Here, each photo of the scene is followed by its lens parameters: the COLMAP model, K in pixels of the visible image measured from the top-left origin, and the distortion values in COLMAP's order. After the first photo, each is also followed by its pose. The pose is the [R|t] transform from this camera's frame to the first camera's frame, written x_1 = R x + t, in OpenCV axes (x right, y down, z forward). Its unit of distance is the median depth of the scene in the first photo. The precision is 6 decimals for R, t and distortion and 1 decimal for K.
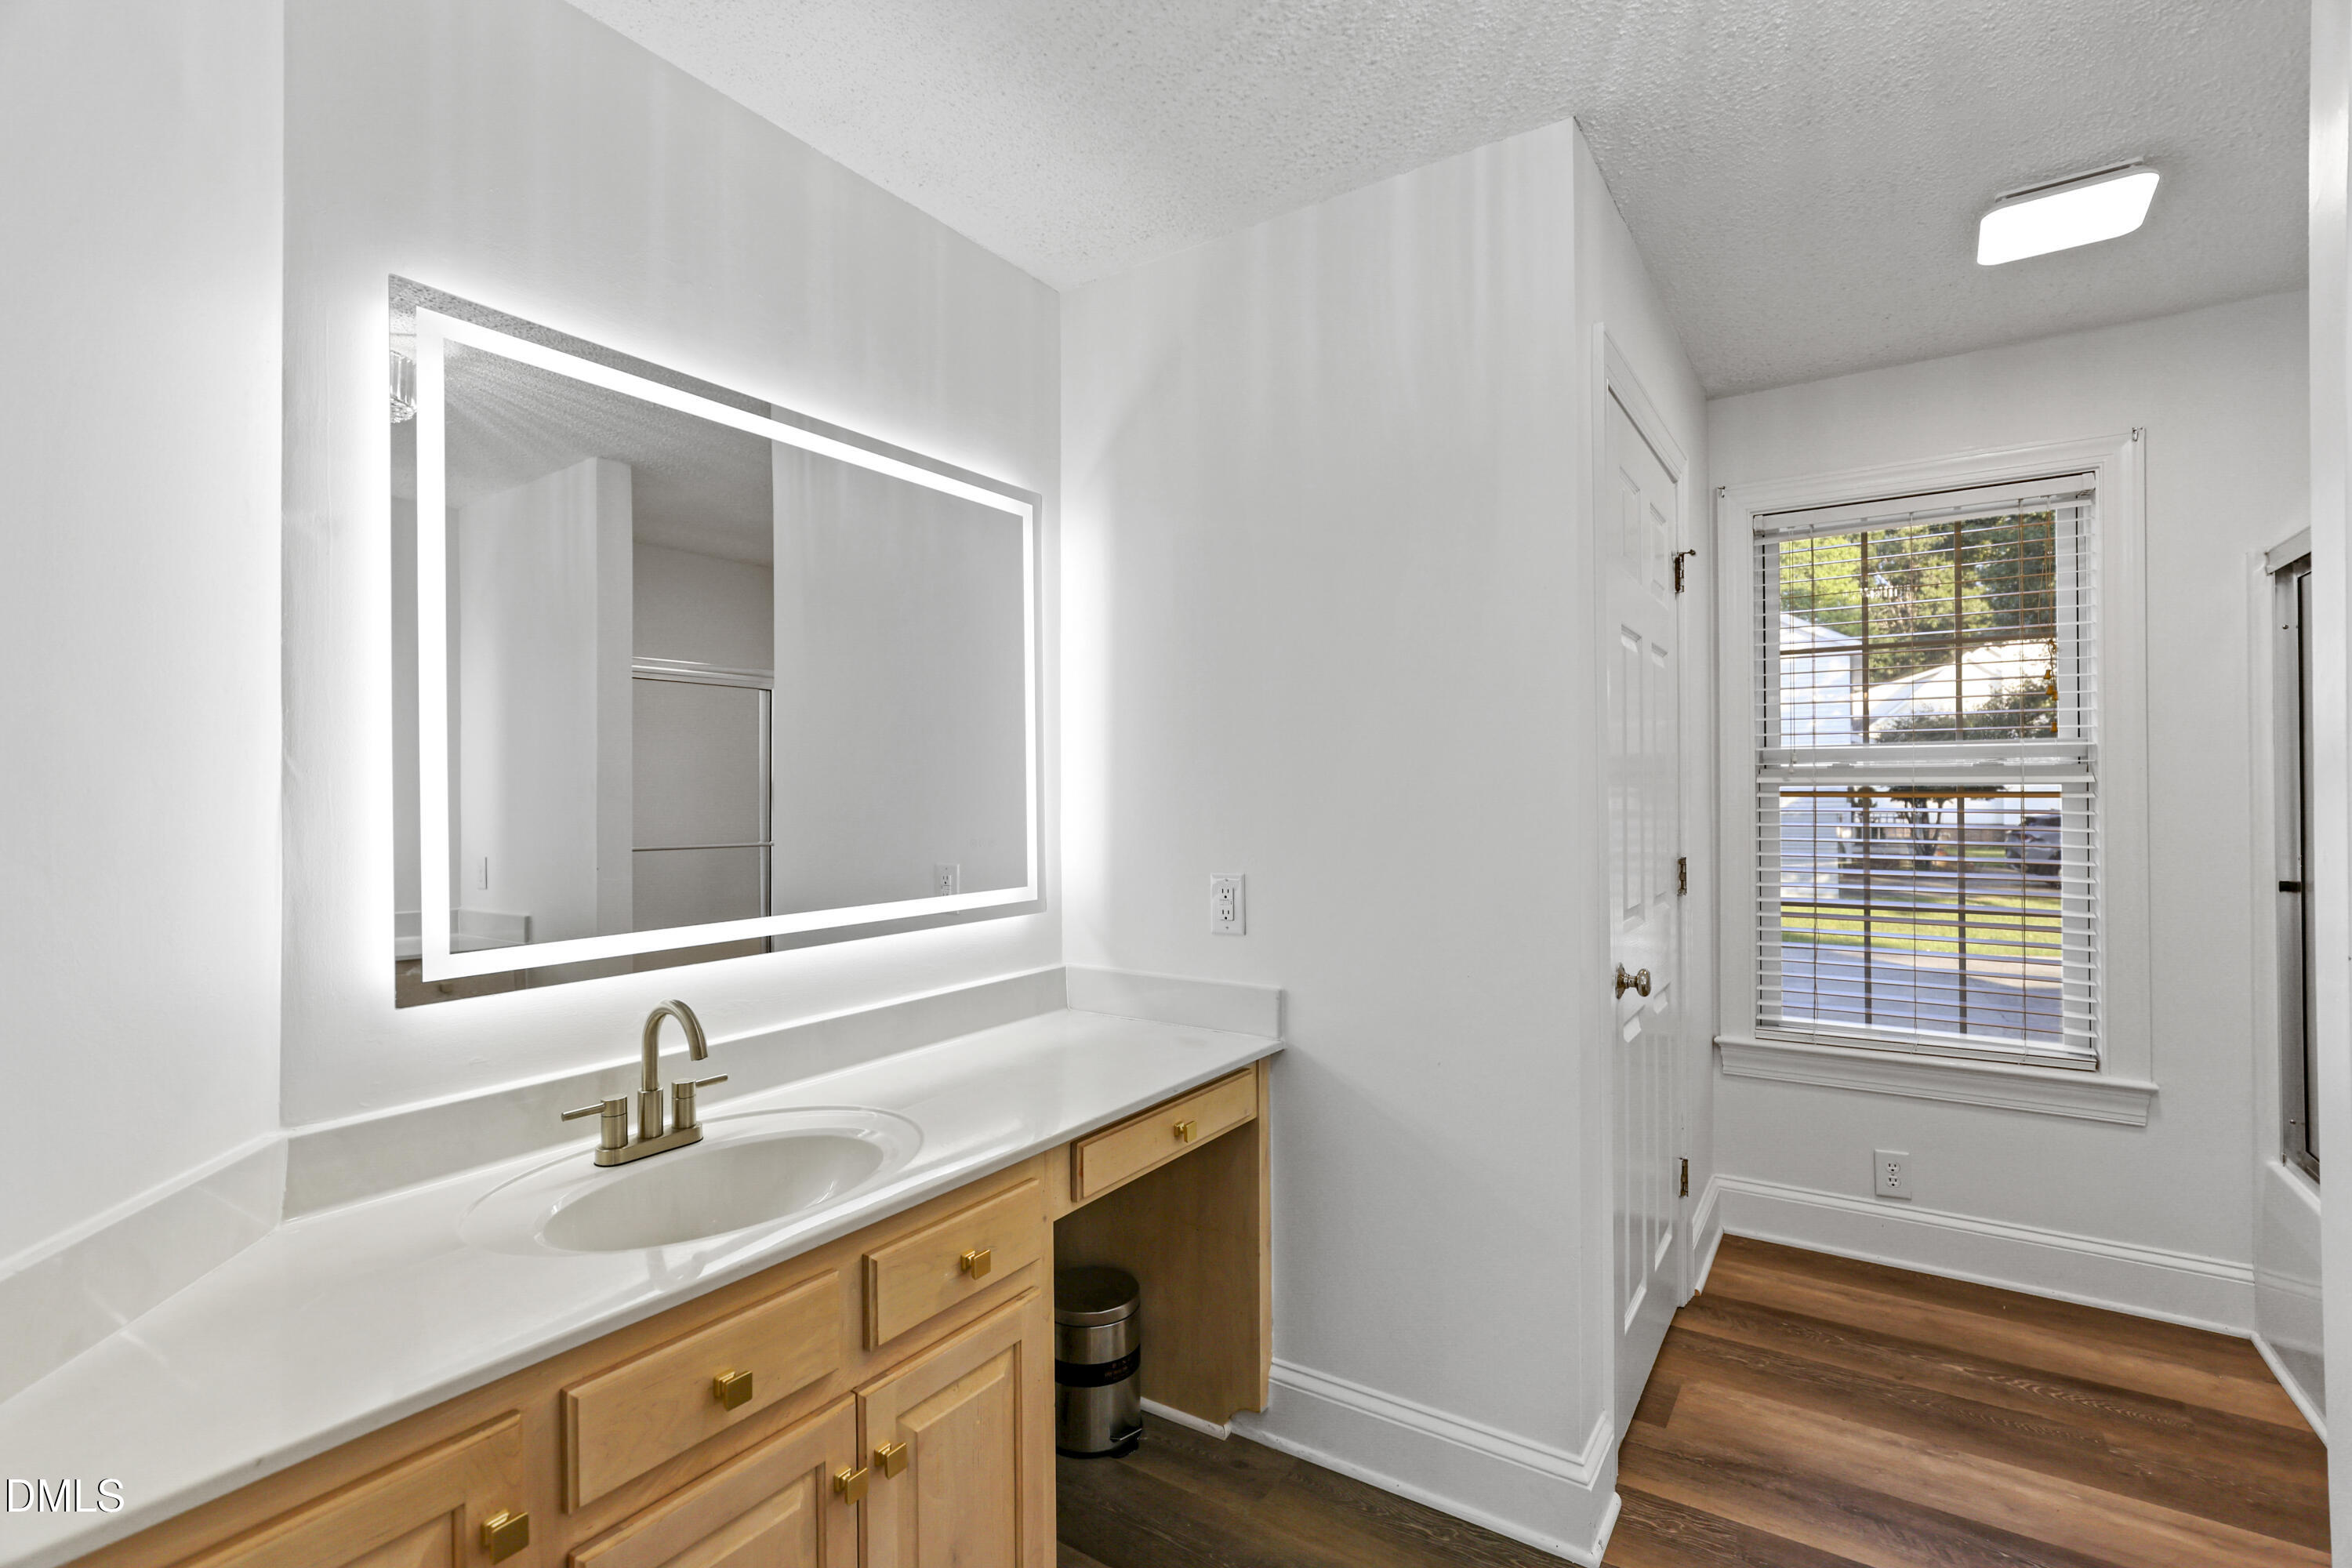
lens RADIAL K [[1072.6, 0, 1164.4], [0, 1072.6, 783.9], [0, 0, 1]] dist [-0.007209, 0.004196]
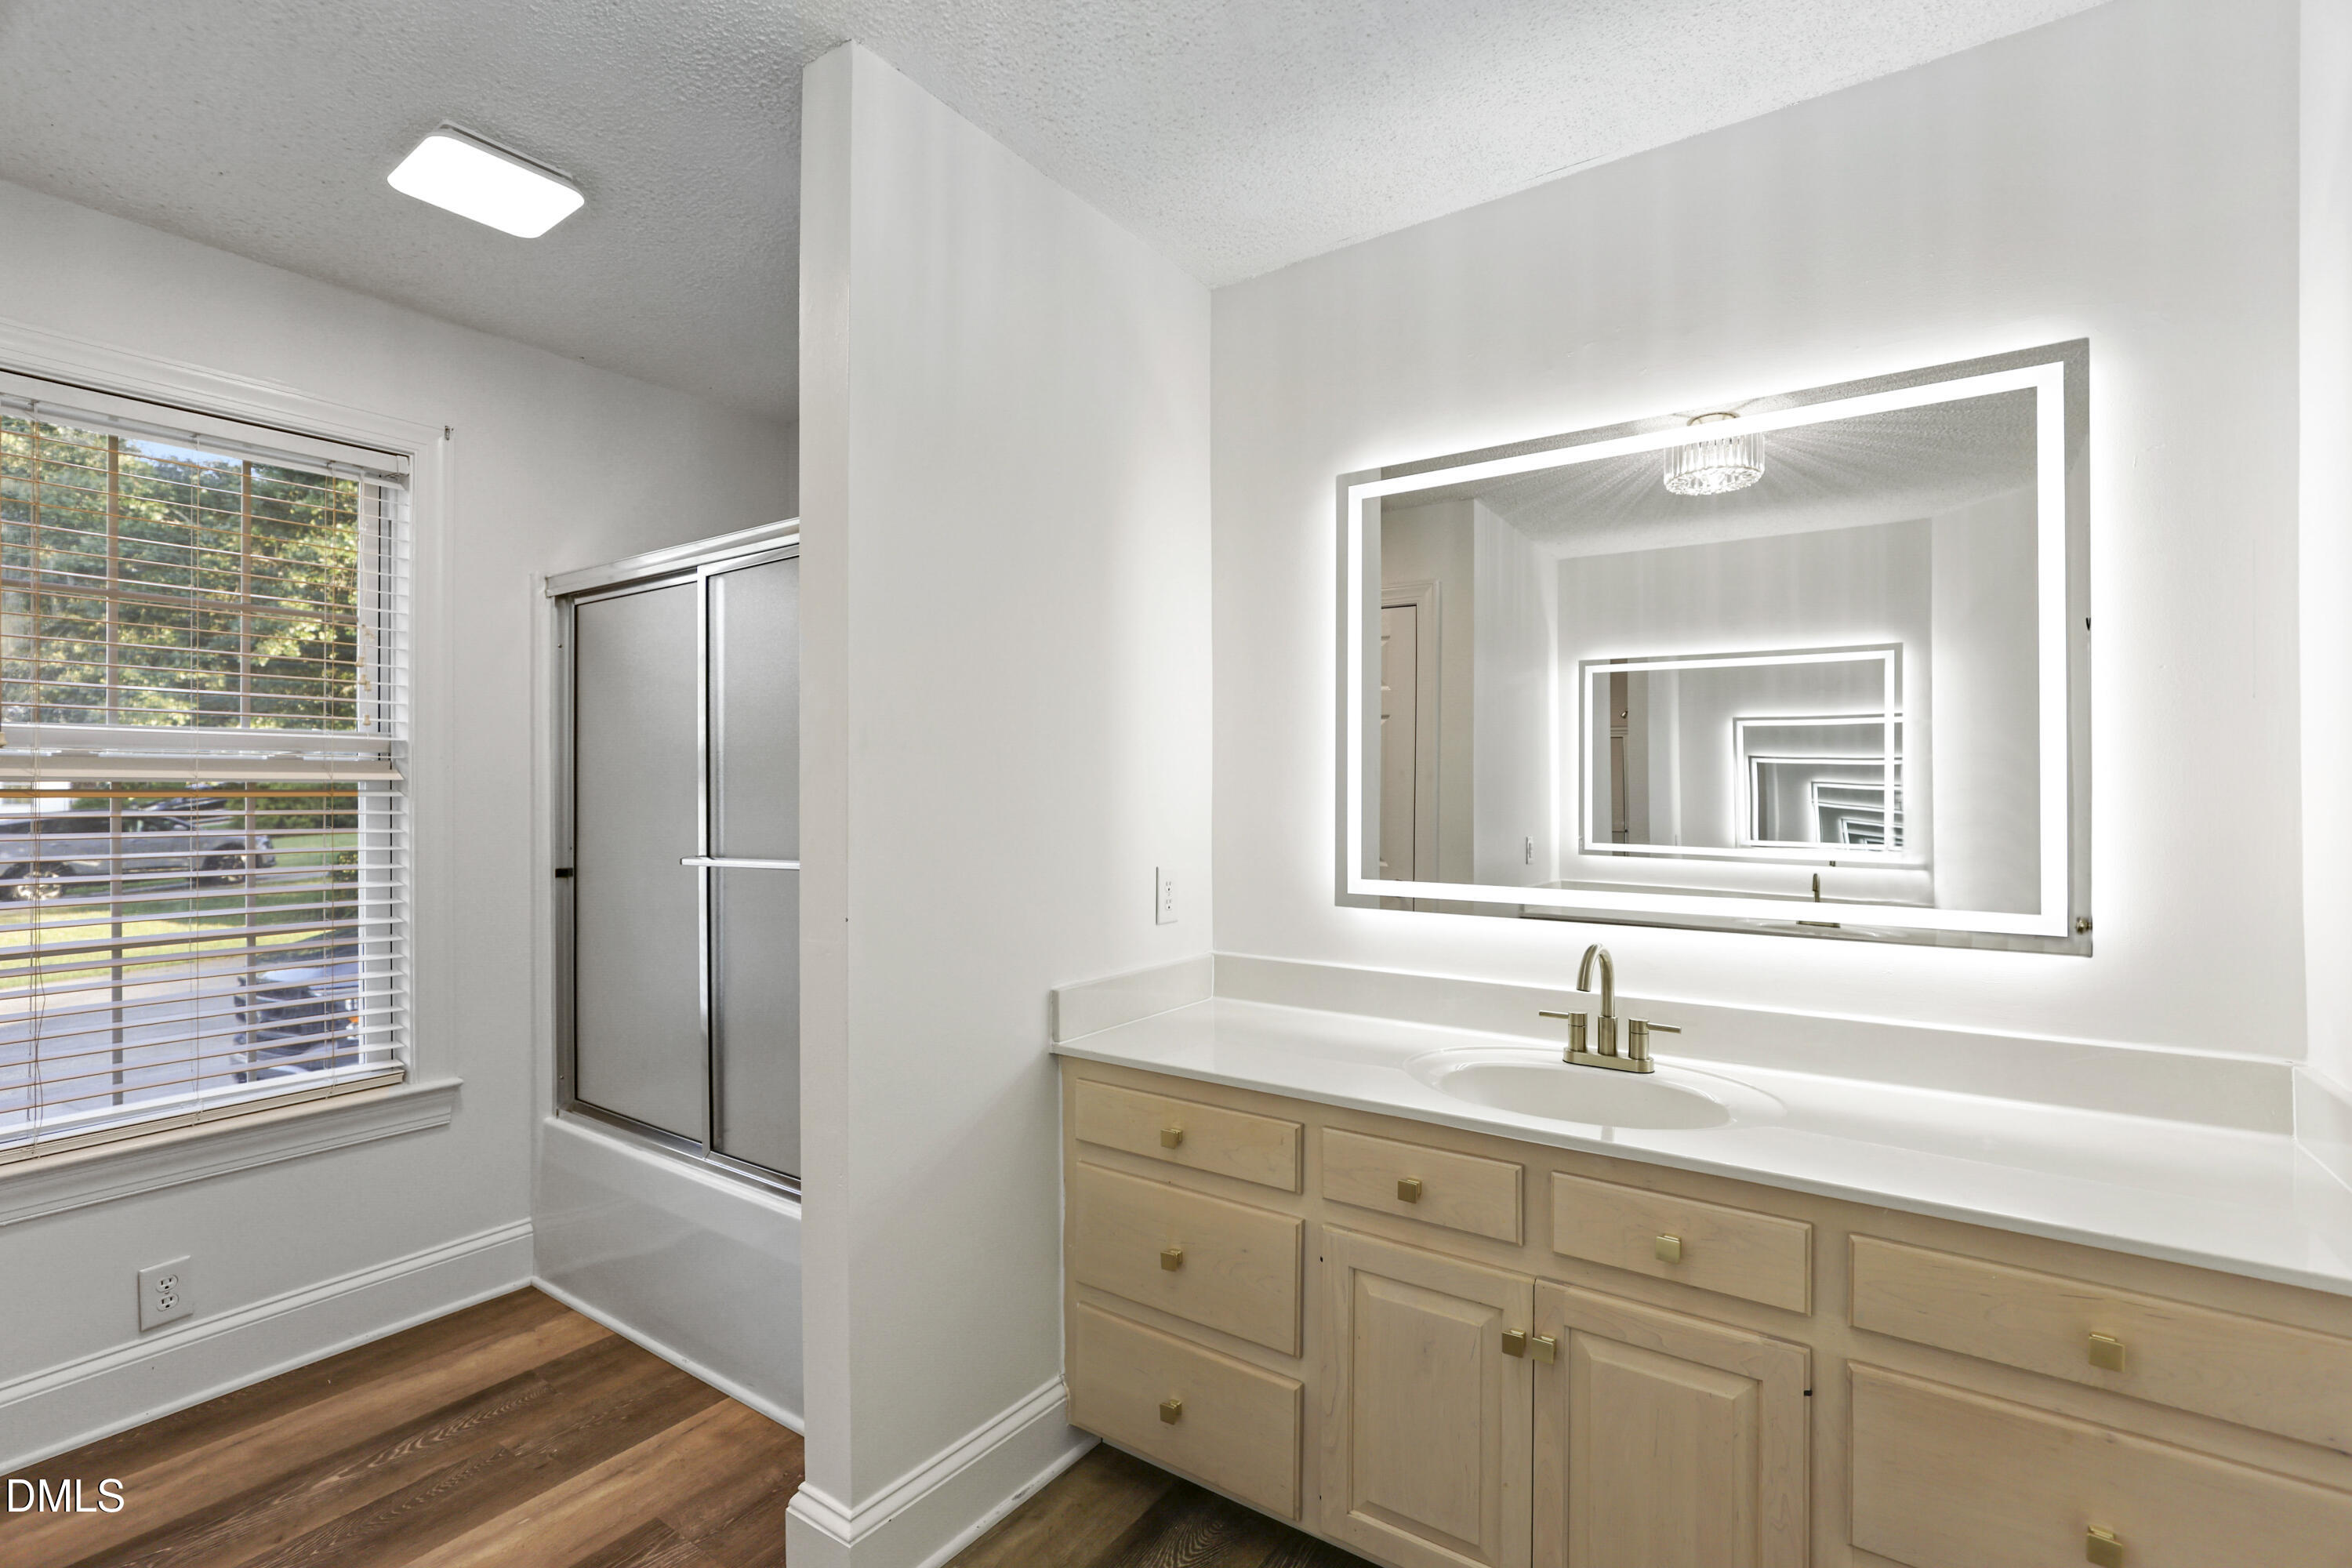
lens RADIAL K [[1072.6, 0, 1178.7], [0, 1072.6, 783.7], [0, 0, 1]] dist [-0.007209, 0.004196]
pose [[0.009321, 0.006616, 0.999935, -0.088551], [-0.006664, 0.999956, -0.006555, 0.003620], [-0.999934, -0.006602, 0.009365, 0.324757]]
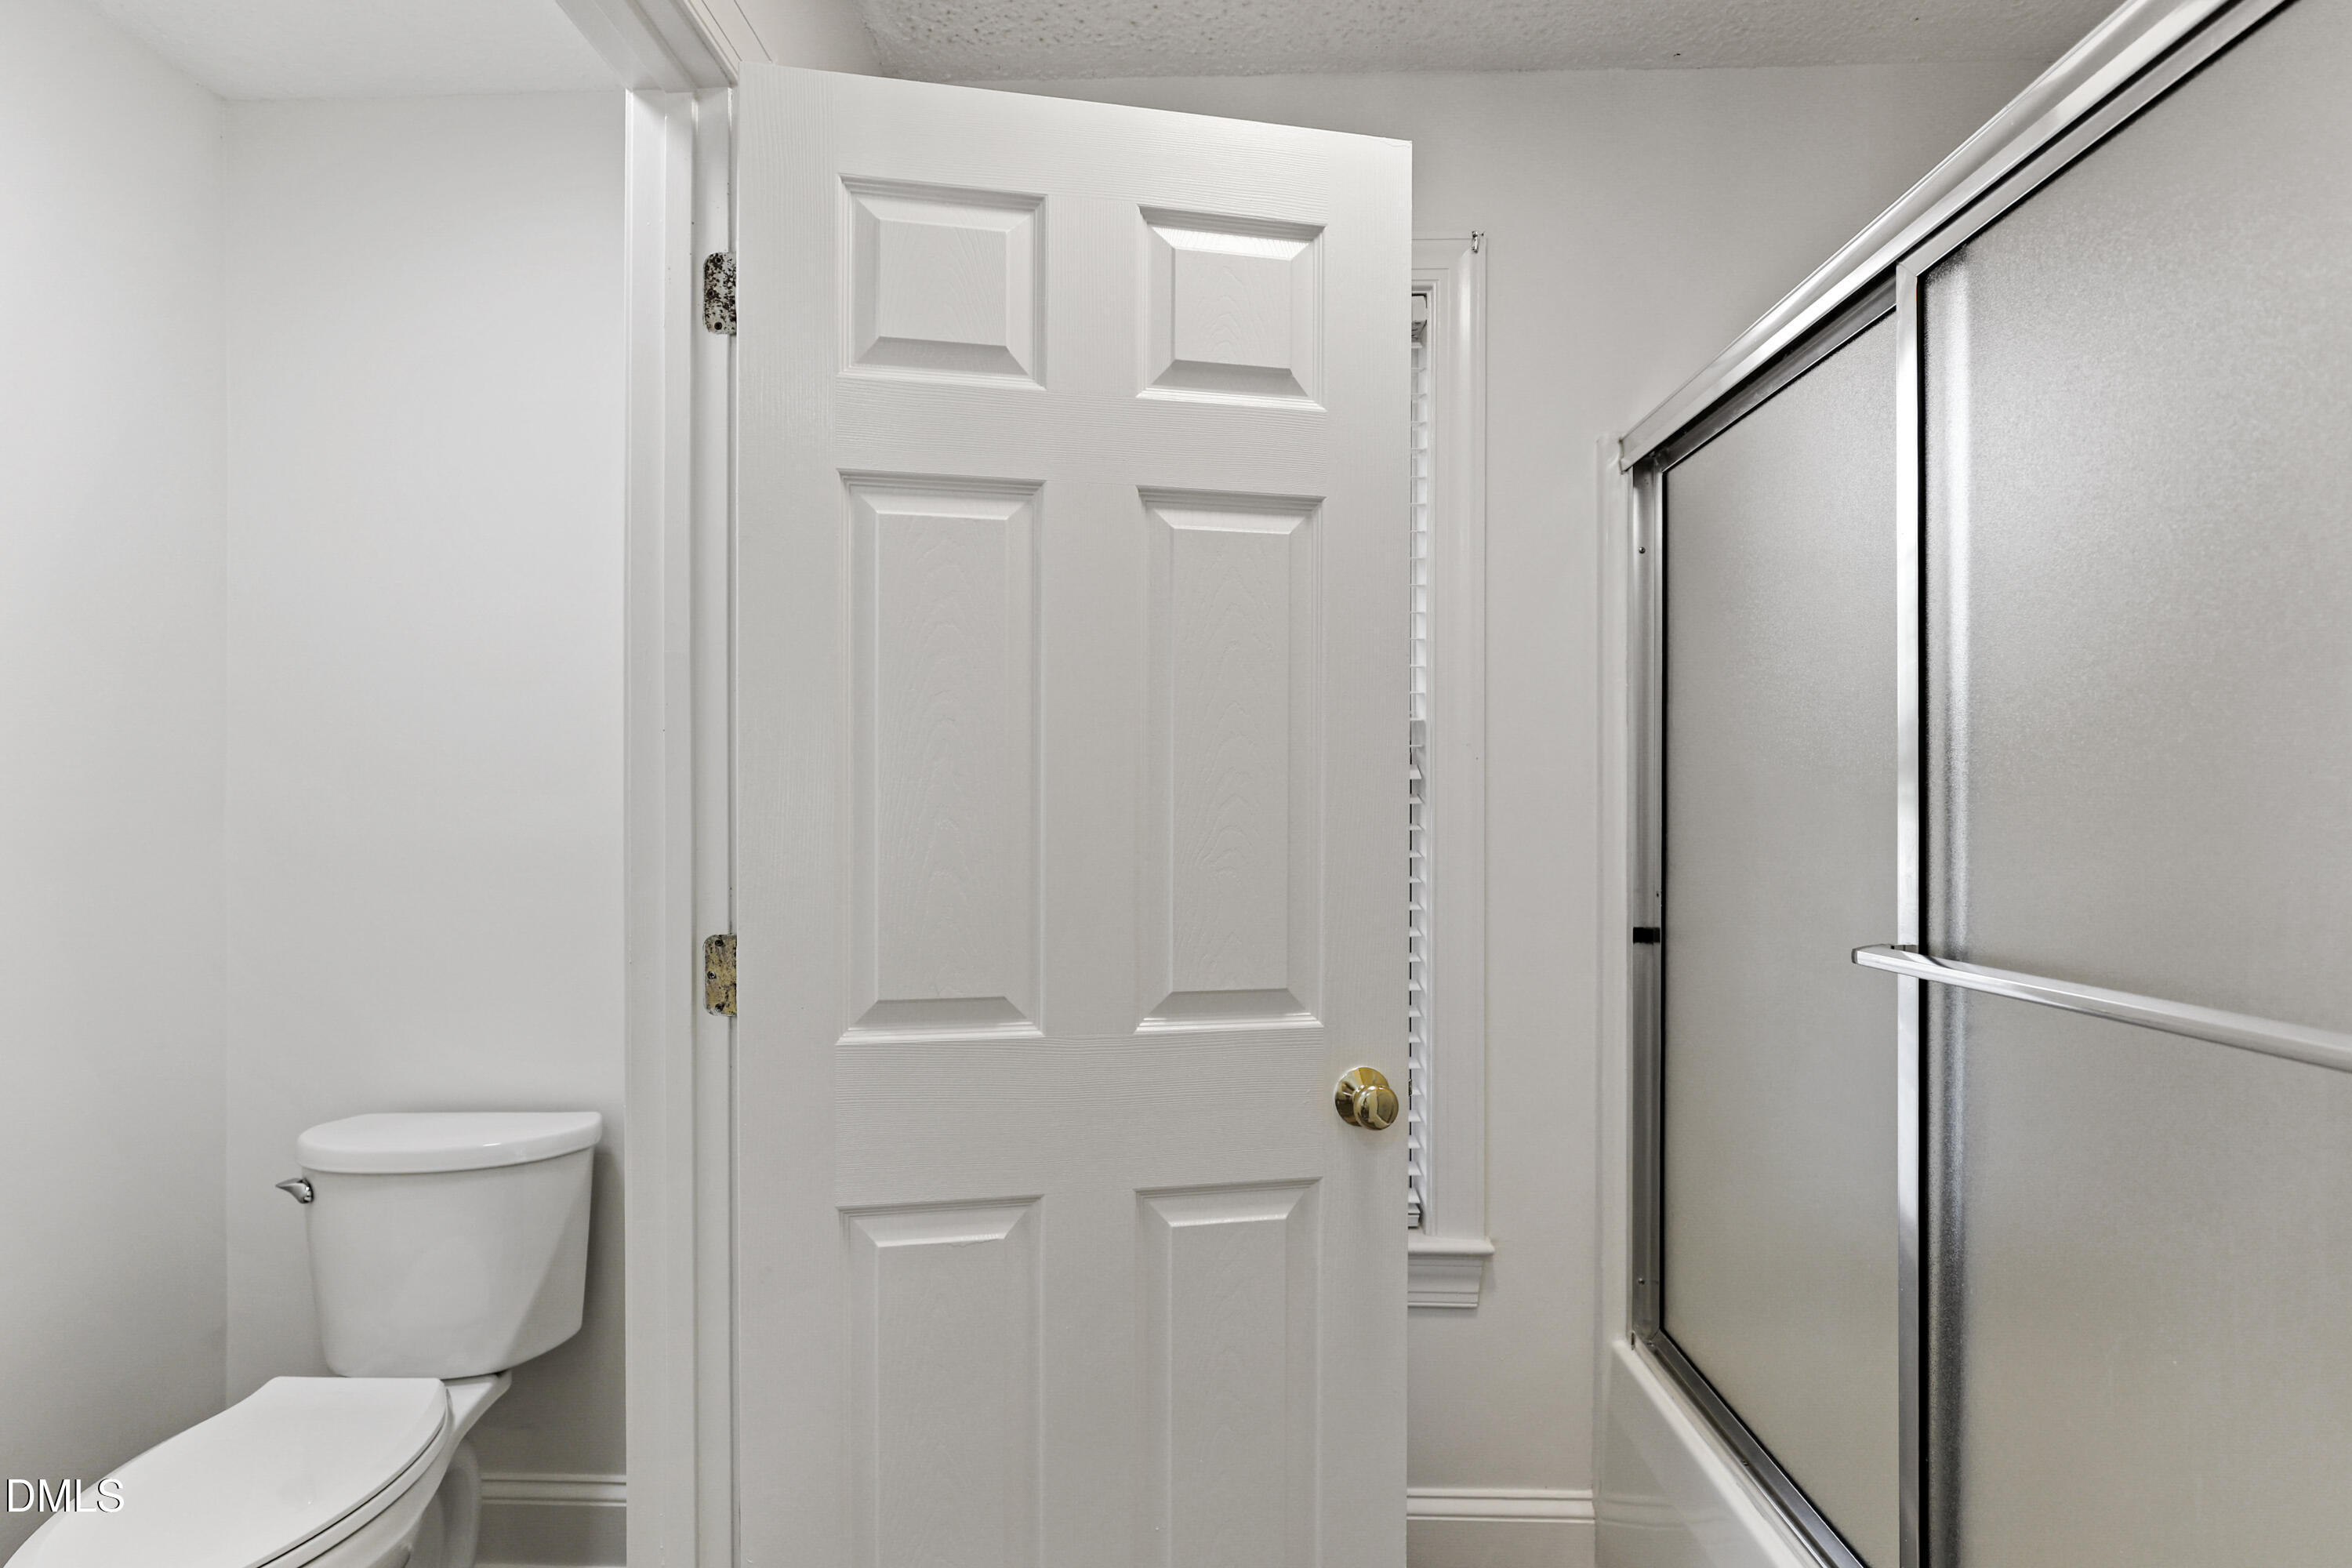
lens RADIAL K [[1072.6, 0, 1179.2], [0, 1072.6, 807.3], [0, 0, 1]] dist [-0.007209, 0.004196]
pose [[0.855136, 0.002566, 0.518397, 0.445446], [-0.009330, 0.999902, 0.010440, 0.011235], [-0.518319, -0.013765, 0.855077, 0.567875]]
